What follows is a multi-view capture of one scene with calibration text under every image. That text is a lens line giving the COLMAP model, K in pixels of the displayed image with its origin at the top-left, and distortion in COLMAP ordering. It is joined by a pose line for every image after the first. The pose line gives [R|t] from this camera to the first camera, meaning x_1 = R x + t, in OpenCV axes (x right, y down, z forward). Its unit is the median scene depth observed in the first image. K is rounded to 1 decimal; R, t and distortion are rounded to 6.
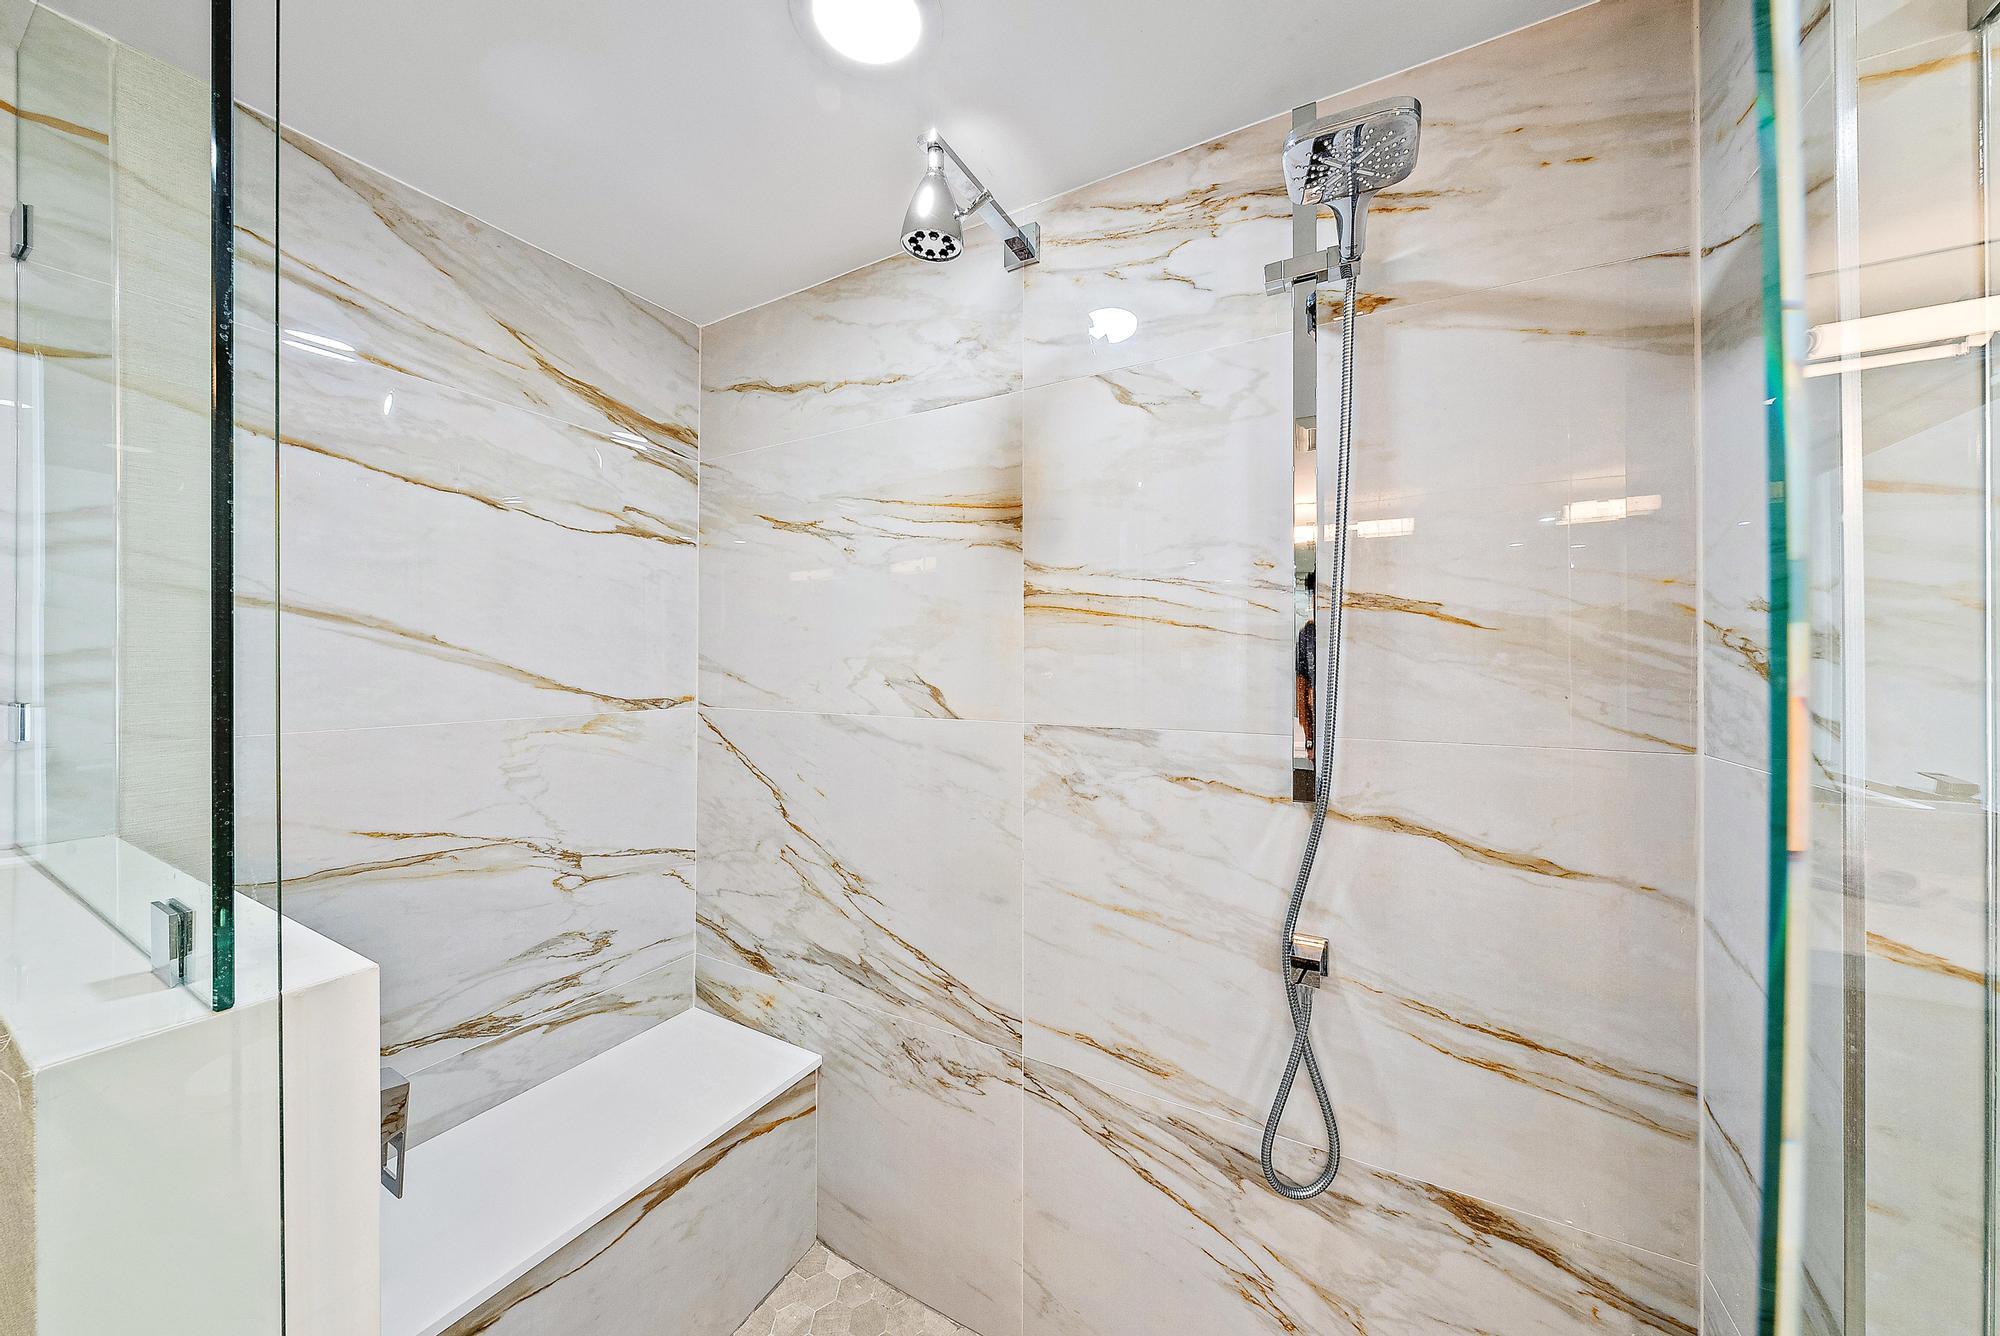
lens RADIAL K [[696.5, 0, 1000.1], [0, 696.5, 671.0], [0, 0, 1]] dist [-0.003838, -0.000015]
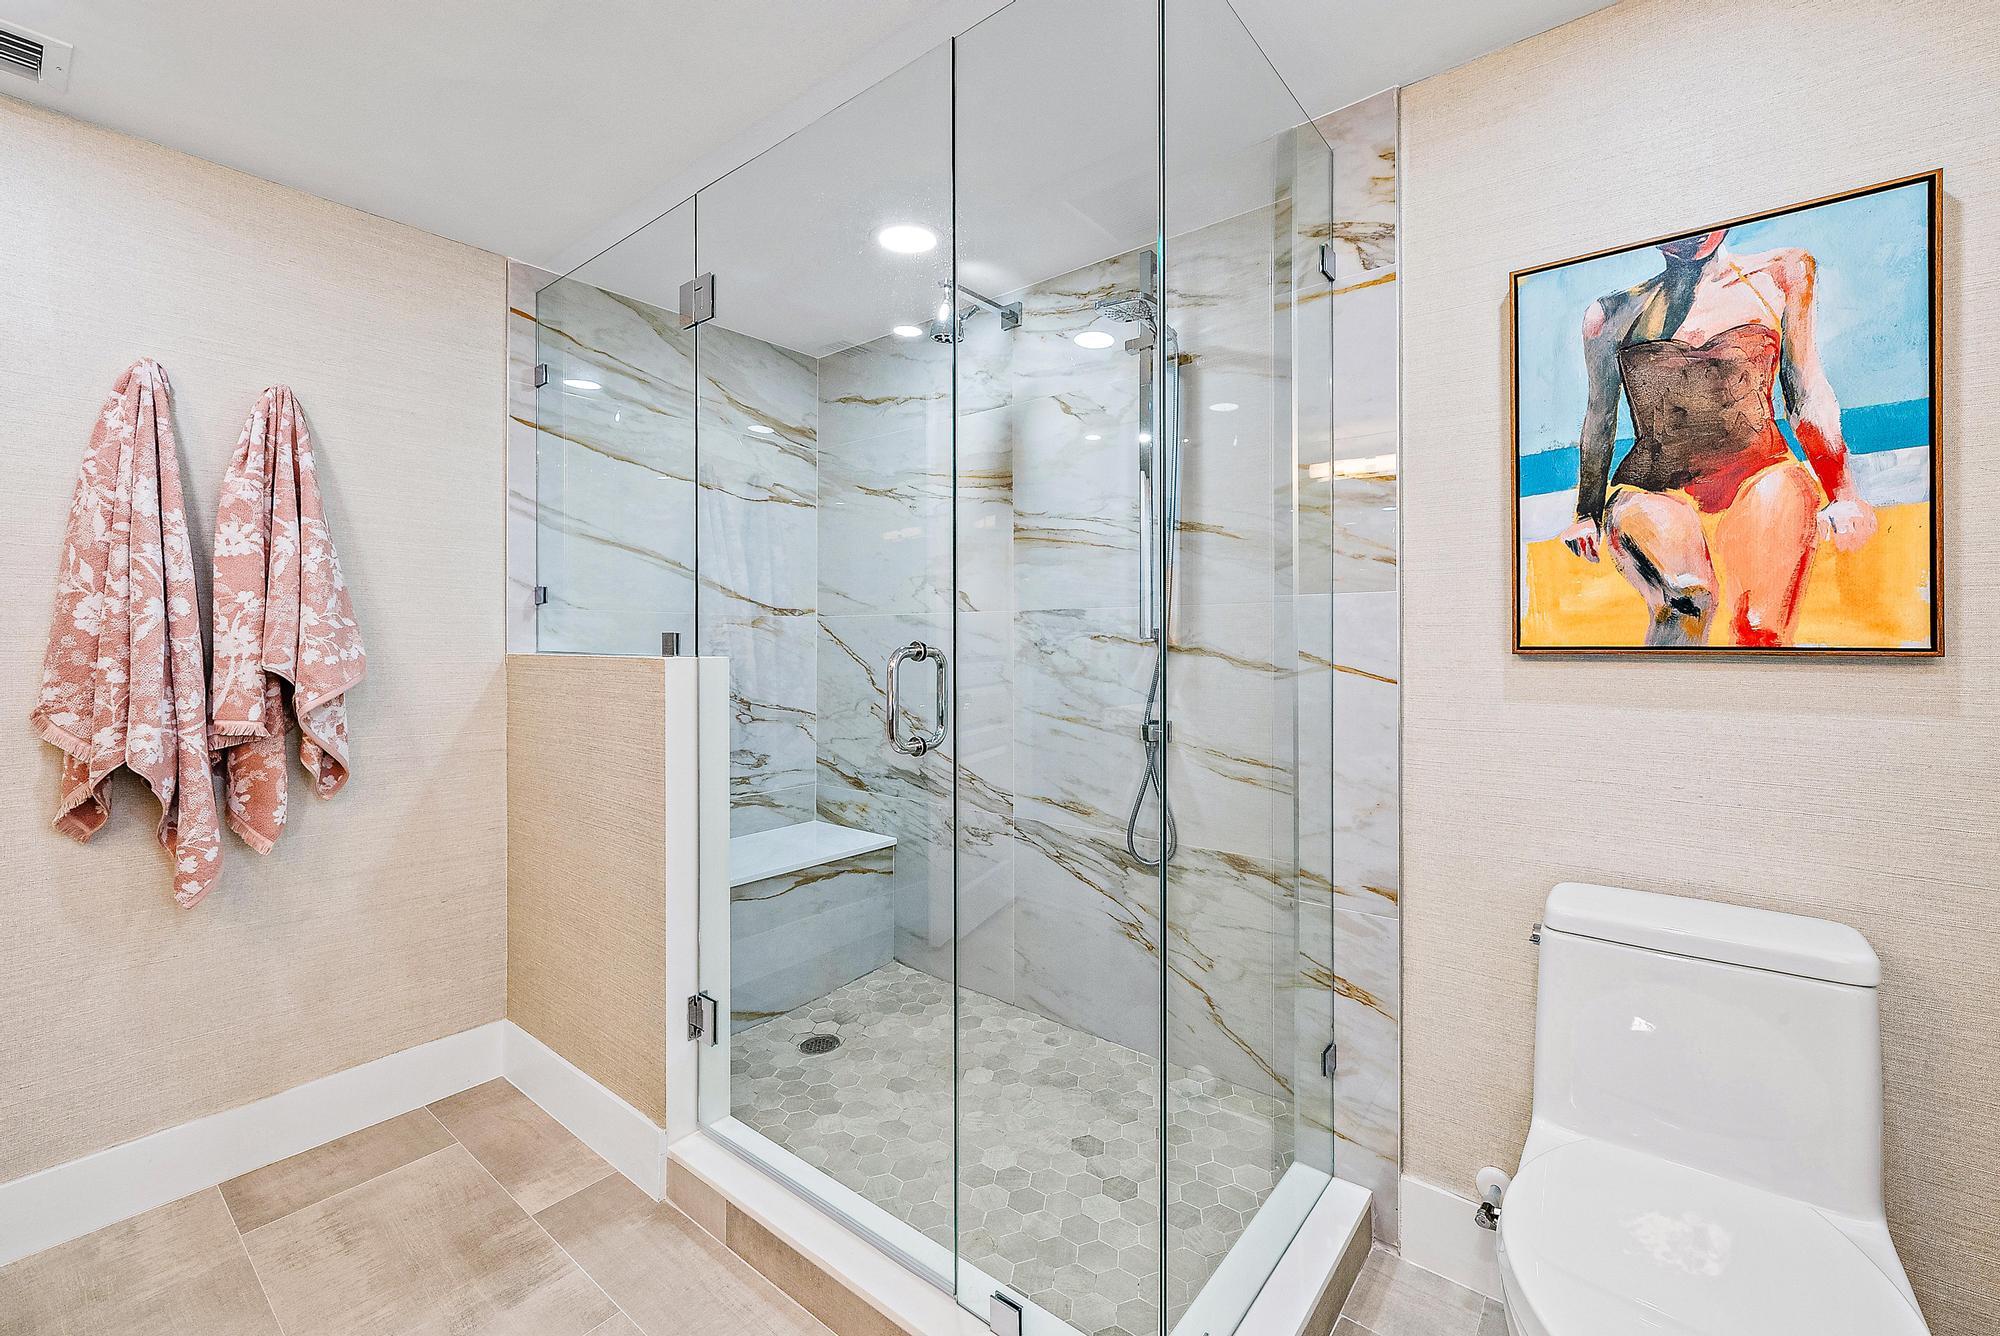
lens RADIAL K [[827.0, 0, 994.8], [0, 827.0, 654.8], [0, 0, 1]] dist [-0.004849, 0.000025]
pose [[0.985785, -0.000838, -0.168011, 0.311589], [0.001906, 0.999979, 0.006200, 0.164409], [0.168002, -0.006432, 0.985766, -0.896495]]
